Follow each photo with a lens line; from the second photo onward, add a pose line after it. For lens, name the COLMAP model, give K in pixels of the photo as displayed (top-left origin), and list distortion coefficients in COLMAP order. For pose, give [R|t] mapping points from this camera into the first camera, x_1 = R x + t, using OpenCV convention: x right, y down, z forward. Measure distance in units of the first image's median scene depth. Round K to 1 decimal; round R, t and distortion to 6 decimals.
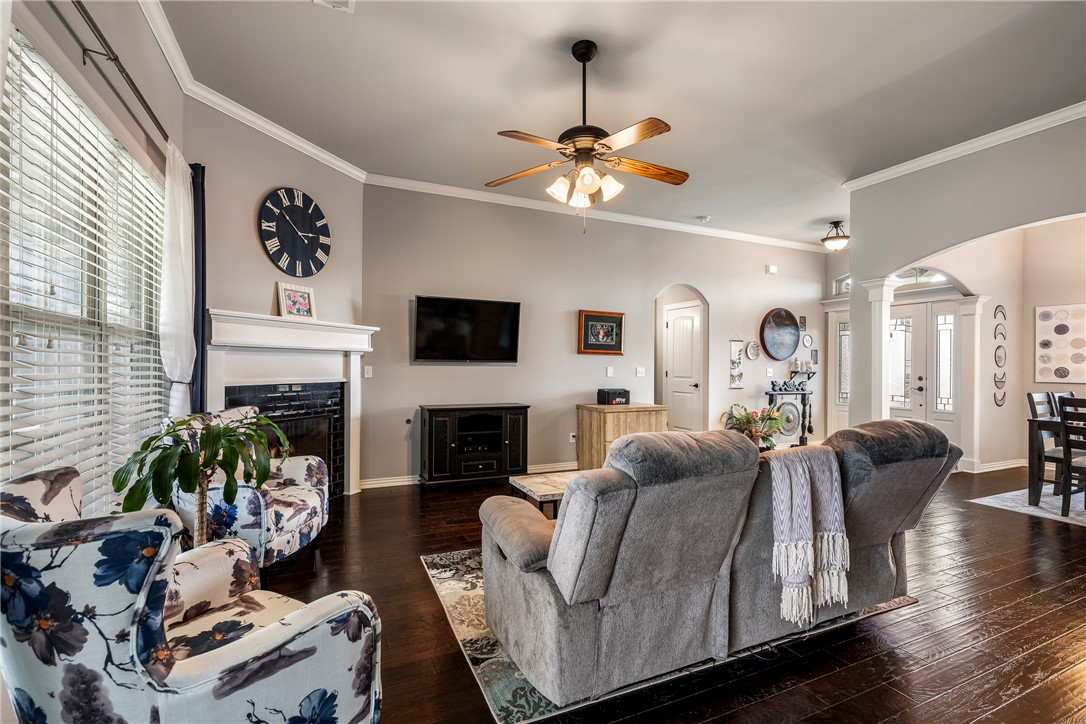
lens RADIAL K [[495.2, 0, 541.4], [0, 495.2, 366.7], [0, 0, 1]] dist [-0.005900, 0.000560]
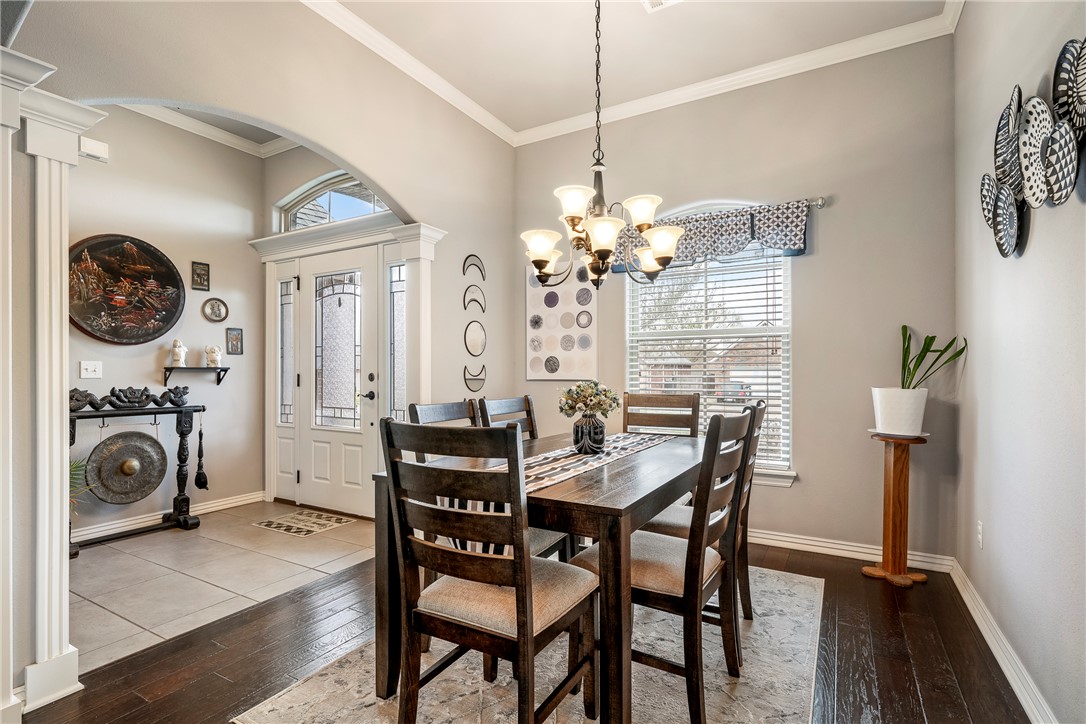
lens RADIAL K [[522.5, 0, 543.9], [0, 522.5, 368.1], [0, 0, 1]] dist [-0.001978, -0.000364]
pose [[0.810684, -0.006127, 0.585452, 0.540812], [0.008862, 0.999959, -0.001806, 0.015183], [-0.585417, 0.006652, 0.810705, 0.370636]]
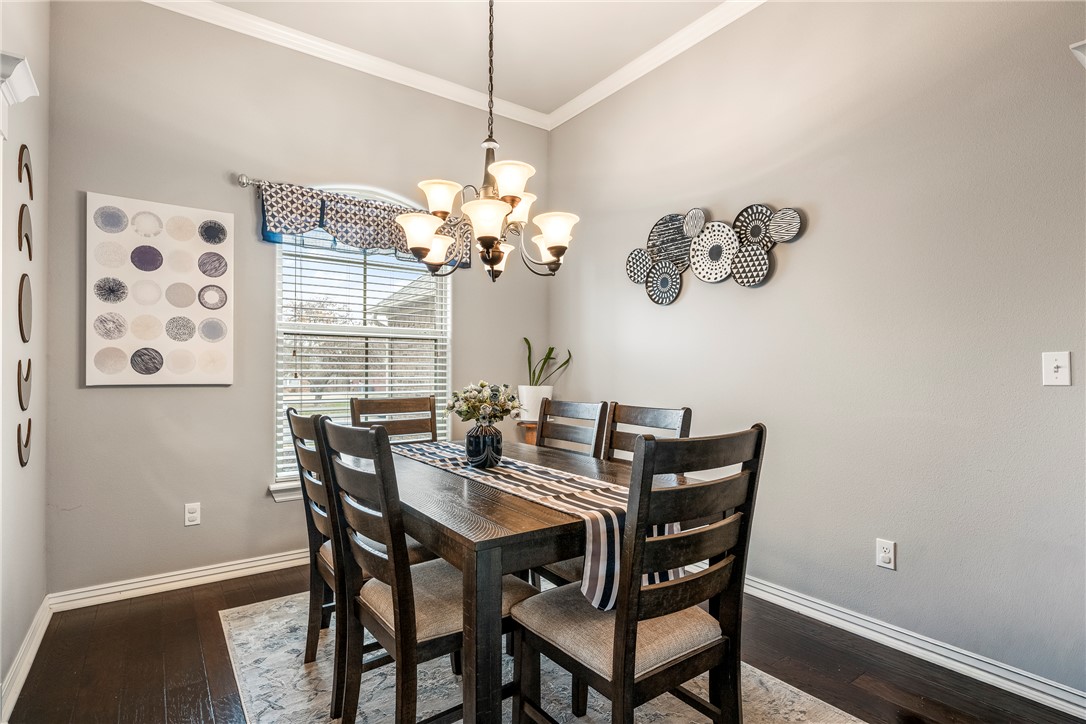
lens RADIAL K [[539.9, 0, 542.1], [0, 539.9, 369.6], [0, 0, 1]] dist [-0.000755, -0.000204]
pose [[-0.191637, -0.004603, 0.981455, 0.458706], [-0.004443, 0.999983, 0.003823, 0.013633], [-0.981456, -0.003628, -0.191654, 0.643917]]
